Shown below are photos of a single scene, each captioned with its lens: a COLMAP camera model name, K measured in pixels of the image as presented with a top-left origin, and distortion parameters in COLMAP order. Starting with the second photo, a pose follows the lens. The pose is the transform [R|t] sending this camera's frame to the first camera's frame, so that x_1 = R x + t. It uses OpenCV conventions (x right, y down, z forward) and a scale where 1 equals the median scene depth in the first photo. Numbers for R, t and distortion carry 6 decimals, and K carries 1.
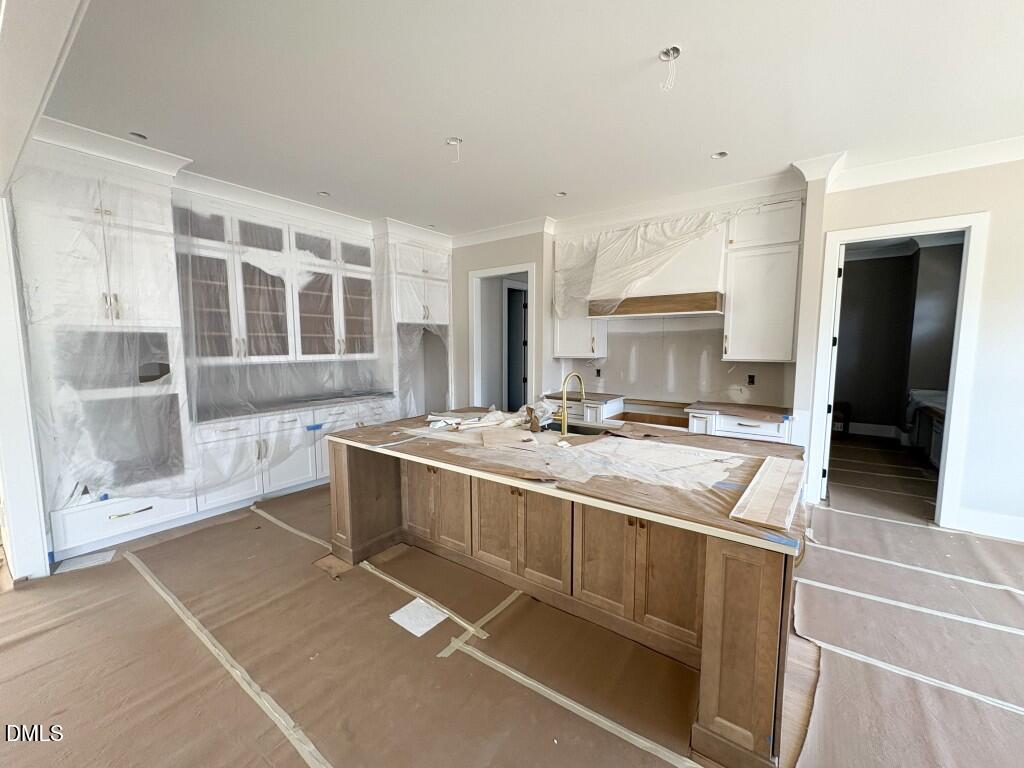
lens RADIAL K [[409.7, 0, 512.0], [0, 409.7, 384.0], [0, 0, 1]] dist [0.000901, 0.000104]
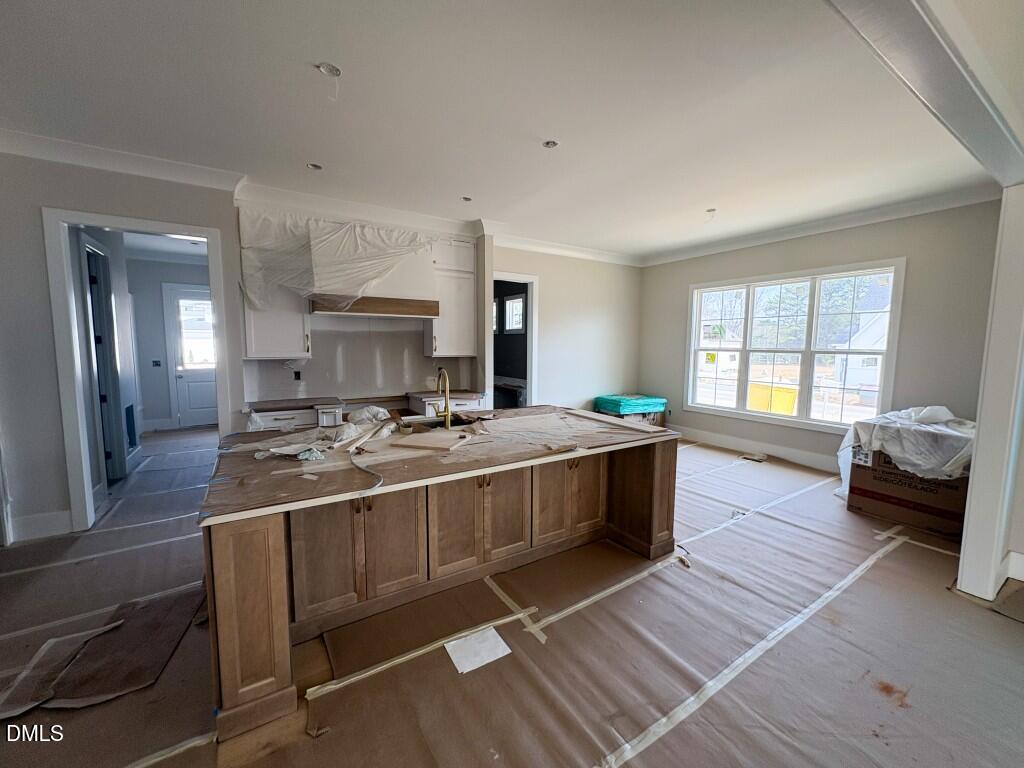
lens RADIAL K [[409.7, 0, 512.0], [0, 409.7, 384.0], [0, 0, 1]] dist [0.000901, 0.000104]
pose [[0.365887, -0.086468, 0.926633, -0.576703], [0.085631, 0.994579, 0.058997, -0.029005], [-0.926711, 0.057762, 0.371308, 0.337168]]
